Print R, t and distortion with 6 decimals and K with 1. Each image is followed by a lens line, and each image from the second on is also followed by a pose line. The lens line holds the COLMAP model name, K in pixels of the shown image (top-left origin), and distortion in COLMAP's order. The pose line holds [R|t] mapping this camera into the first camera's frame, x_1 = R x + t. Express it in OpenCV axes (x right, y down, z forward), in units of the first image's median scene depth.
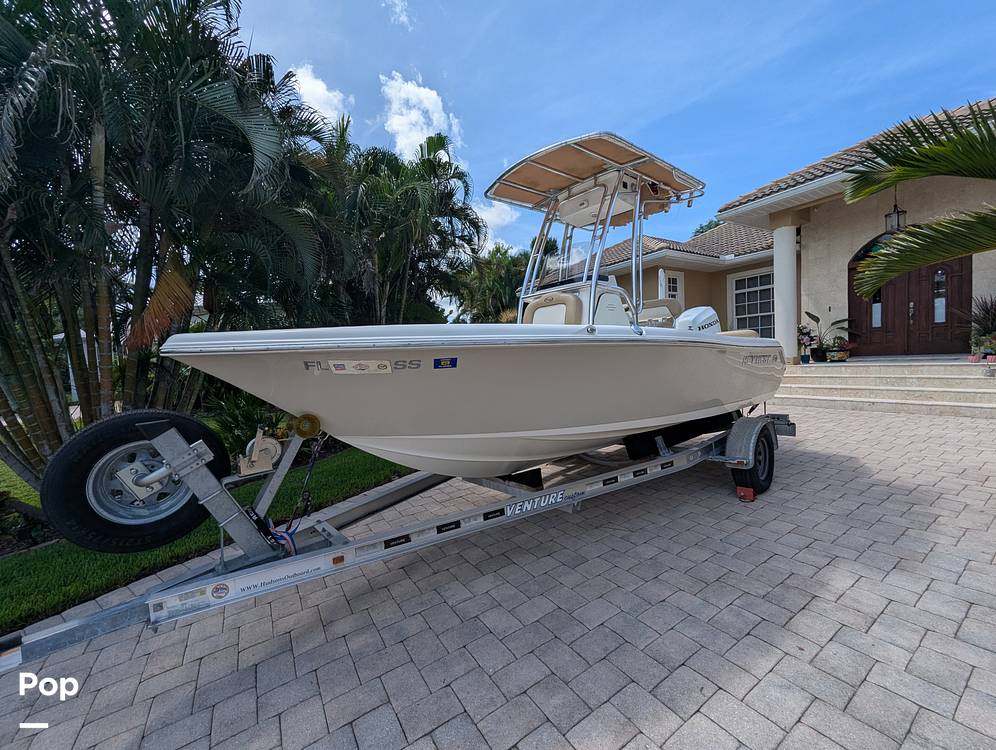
lens RADIAL K [[394.6, 0, 498.5], [0, 394.6, 381.8], [0, 0, 1]] dist [0.006553, -0.002710]
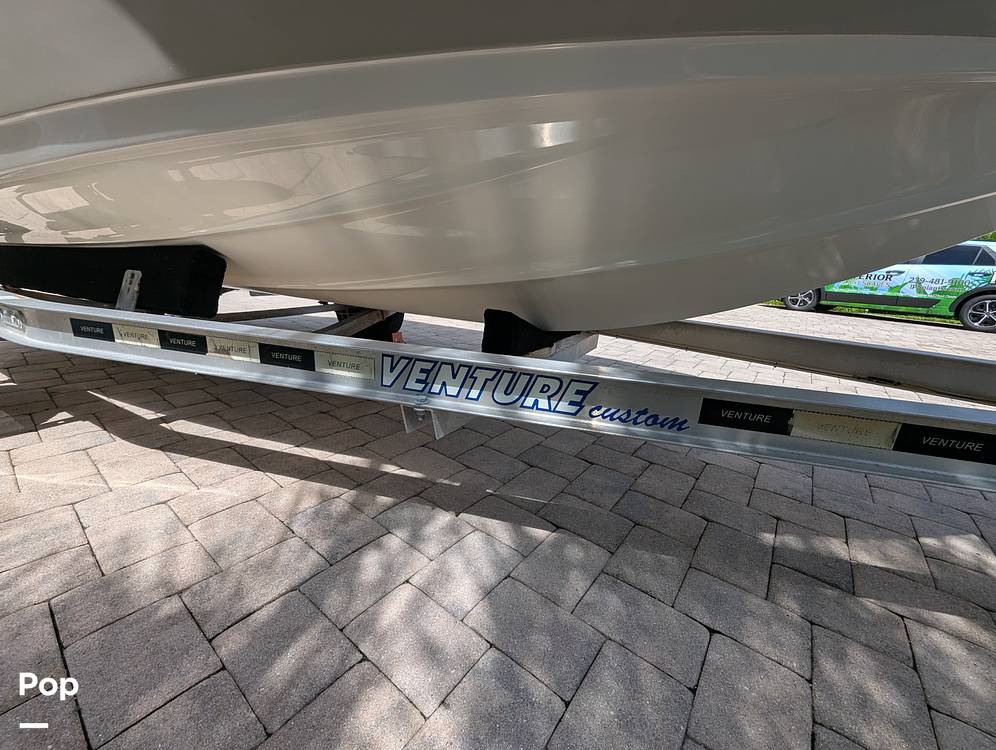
lens RADIAL K [[394.6, 0, 499.4], [0, 394.6, 380.6], [0, 0, 1]] dist [0.006553, -0.002710]
pose [[-0.340105, -0.212253, 0.916121, -0.239174], [0.029870, 0.971265, 0.236118, 0.123344], [-0.939913, 0.107670, -0.323992, 0.798074]]
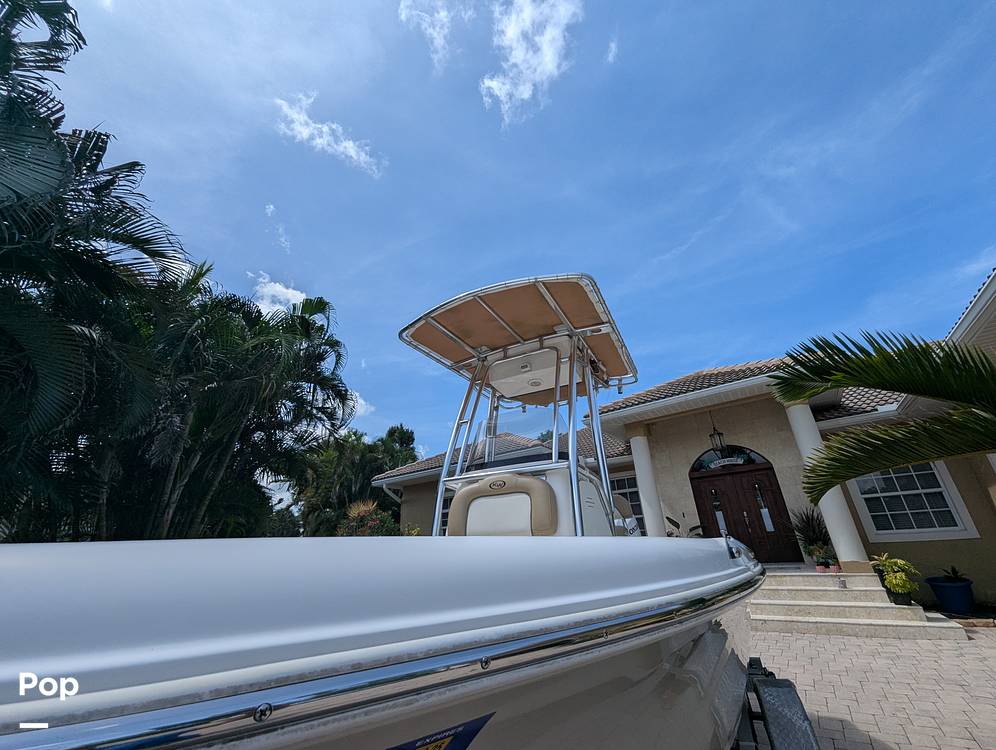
lens RADIAL K [[394.6, 0, 496.2], [0, 394.6, 380.5], [0, 0, 1]] dist [0.006553, -0.002710]
pose [[0.929556, 0.150335, 0.336638, -0.080547], [0.024357, 0.886050, -0.462949, -0.048620], [-0.367876, 0.438536, 0.819971, 0.306502]]
